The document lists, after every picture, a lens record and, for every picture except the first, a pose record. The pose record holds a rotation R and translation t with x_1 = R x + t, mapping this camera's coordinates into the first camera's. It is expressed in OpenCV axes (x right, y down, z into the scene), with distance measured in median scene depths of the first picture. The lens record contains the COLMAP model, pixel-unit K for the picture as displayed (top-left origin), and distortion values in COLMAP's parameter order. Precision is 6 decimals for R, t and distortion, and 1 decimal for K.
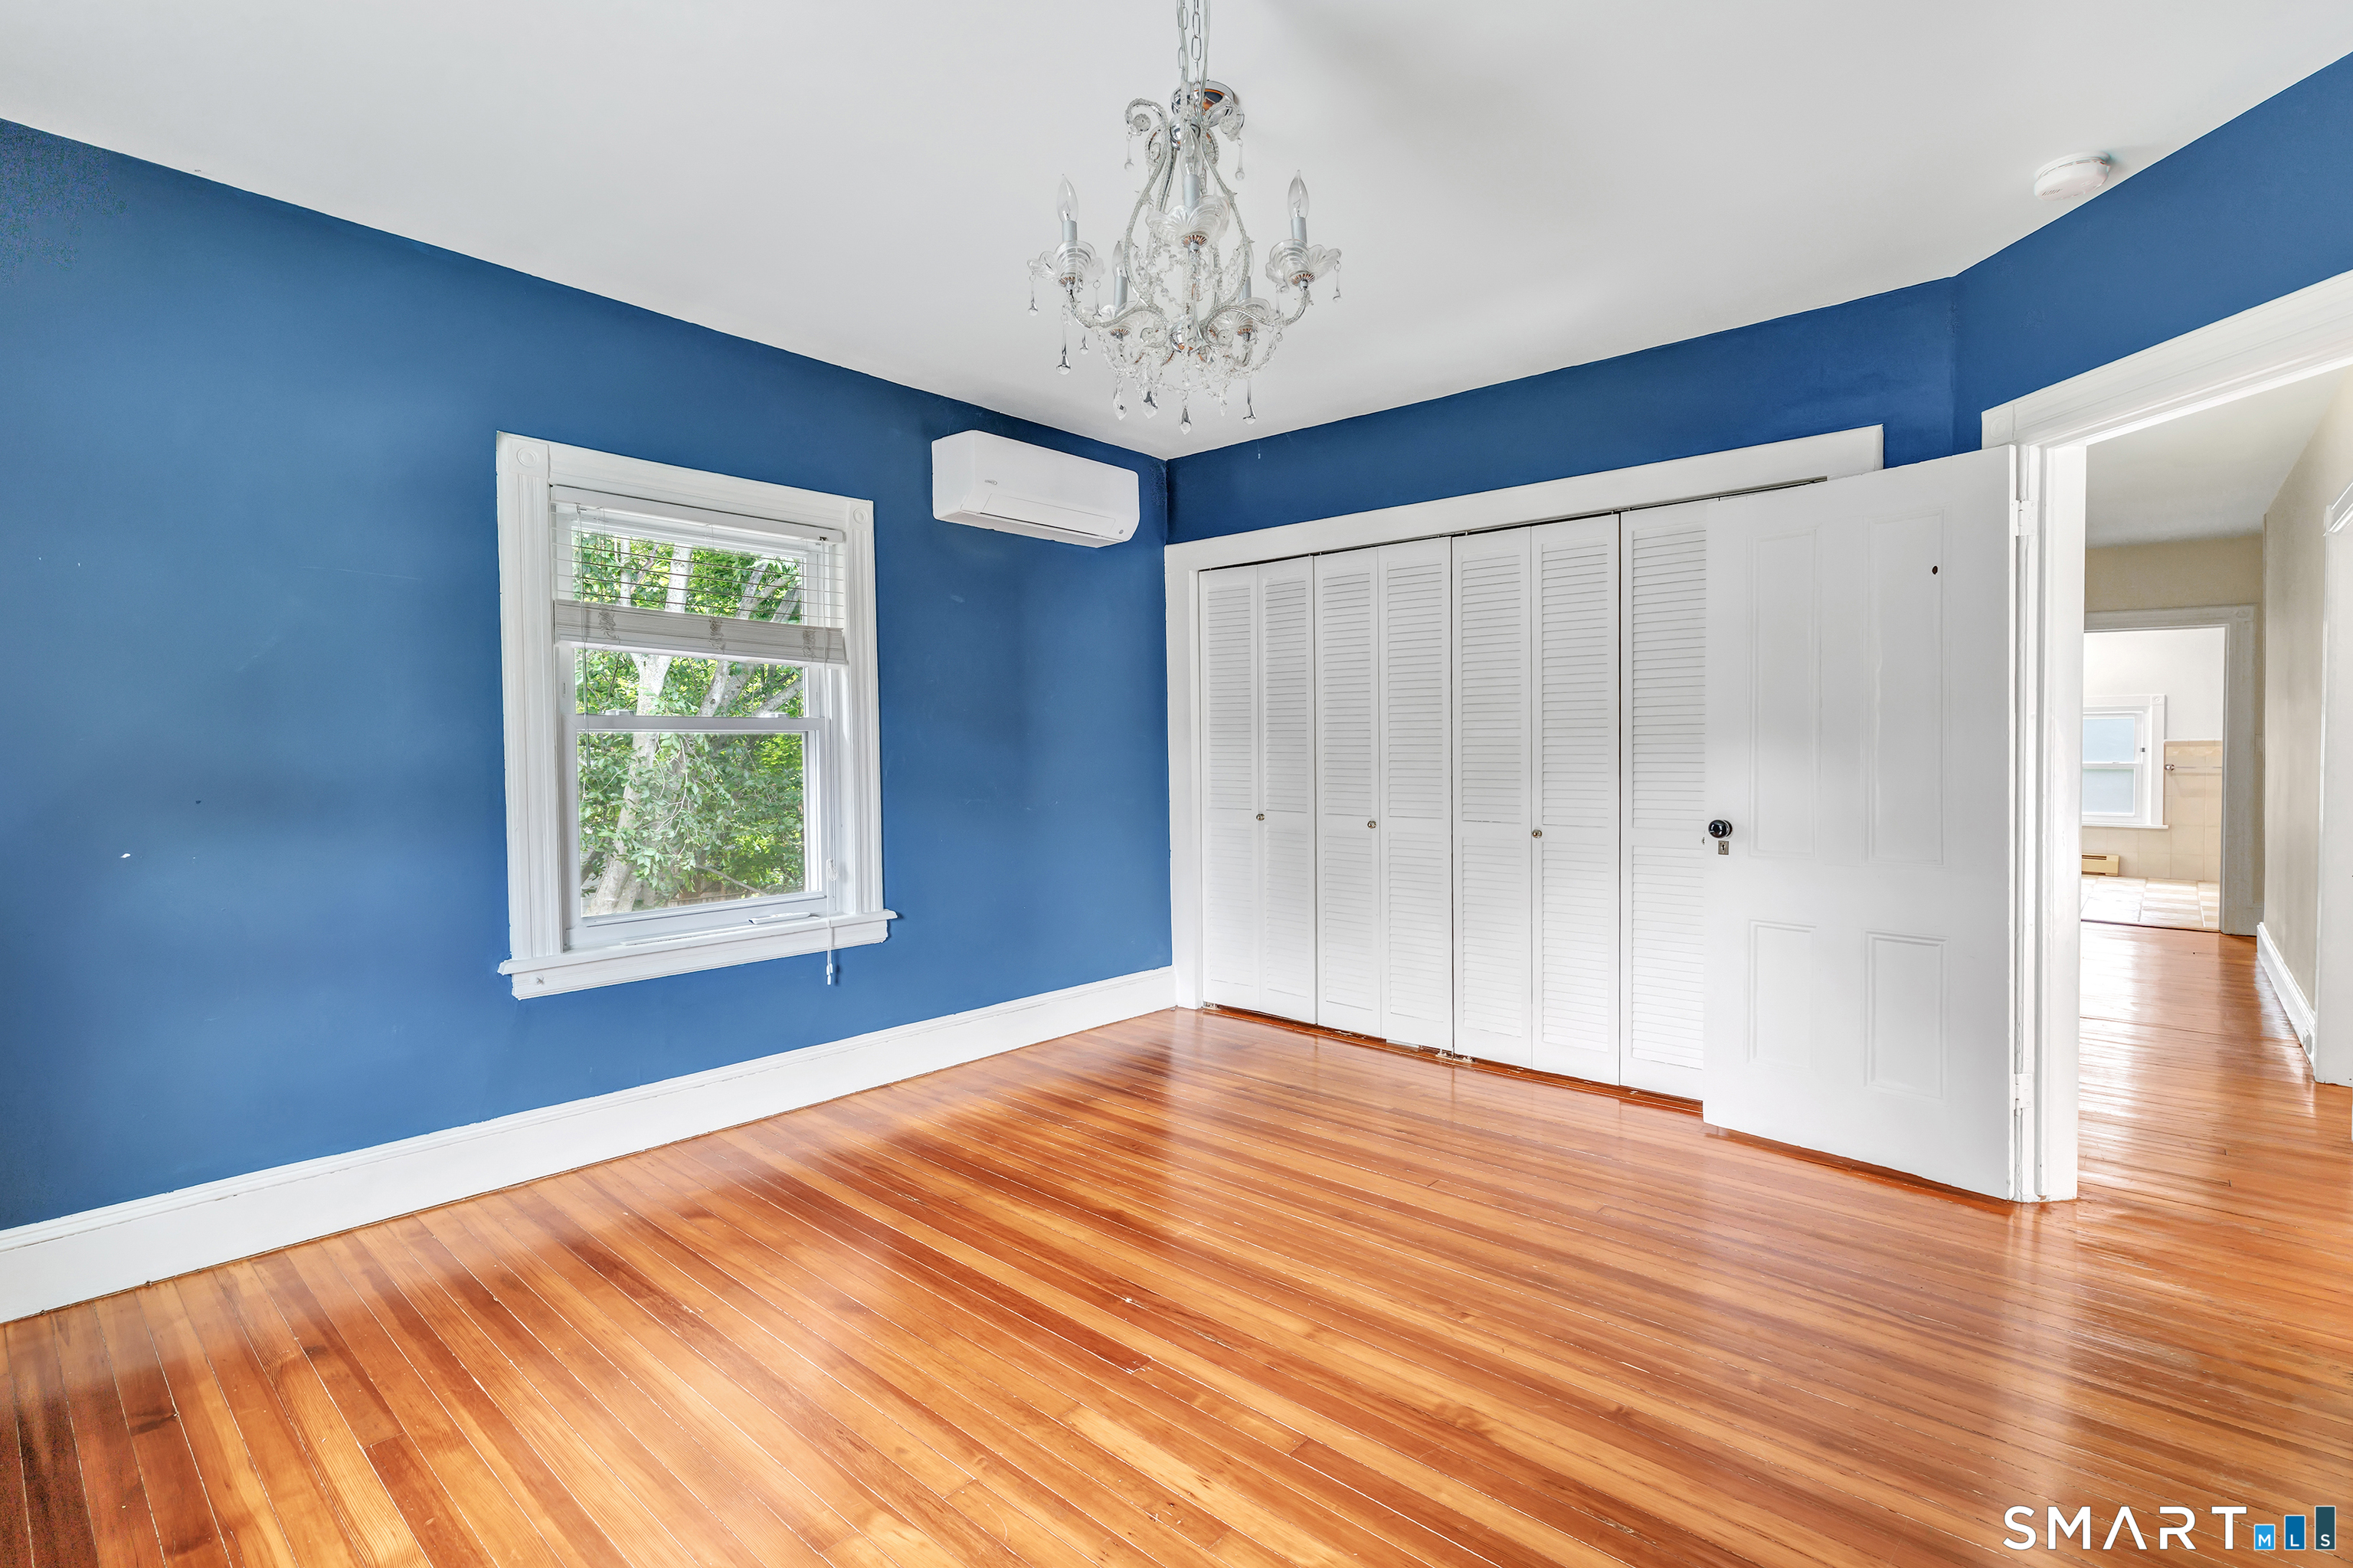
lens RADIAL K [[1067.4, 0, 1173.6], [0, 1067.4, 775.7], [0, 0, 1]] dist [0.009518, 0.000389]
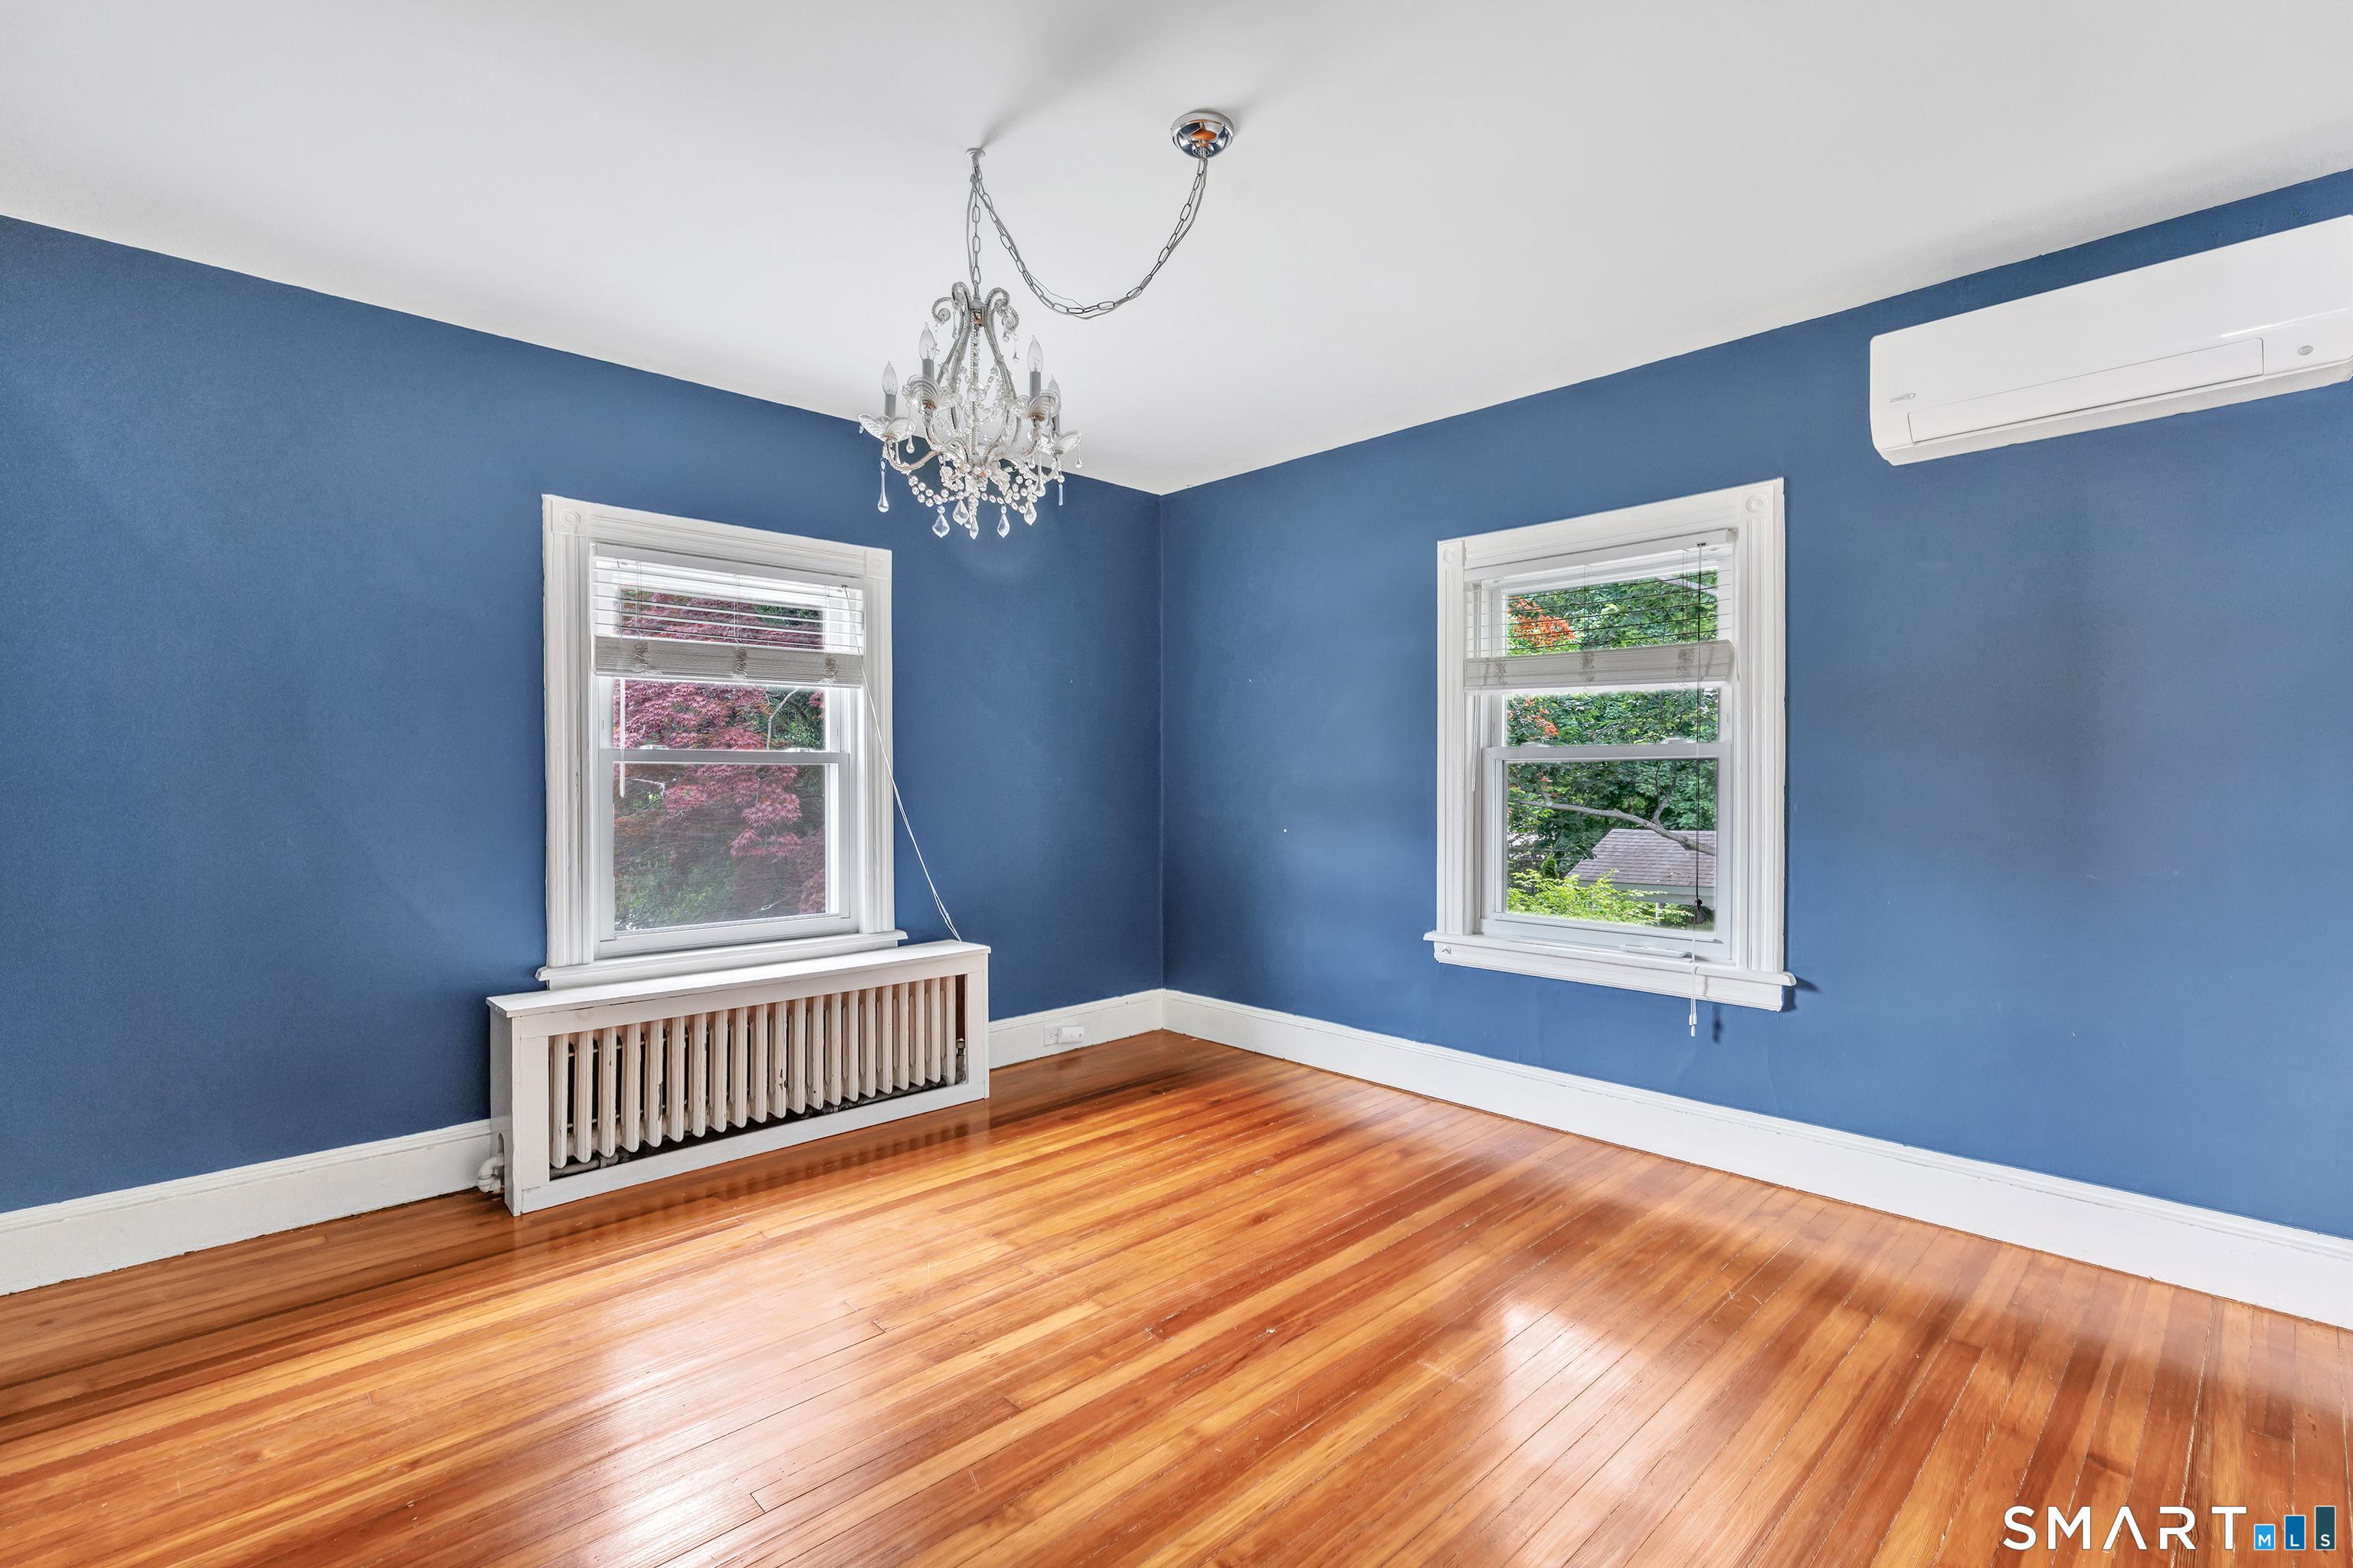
lens RADIAL K [[1067.4, 0, 1173.6], [0, 1067.4, 775.7], [0, 0, 1]] dist [0.009518, 0.000389]
pose [[-0.076969, 0.002732, -0.997030, 0.822474], [-0.021342, 0.999763, 0.004387, -0.026148], [0.996805, 0.021616, -0.076893, 0.836276]]
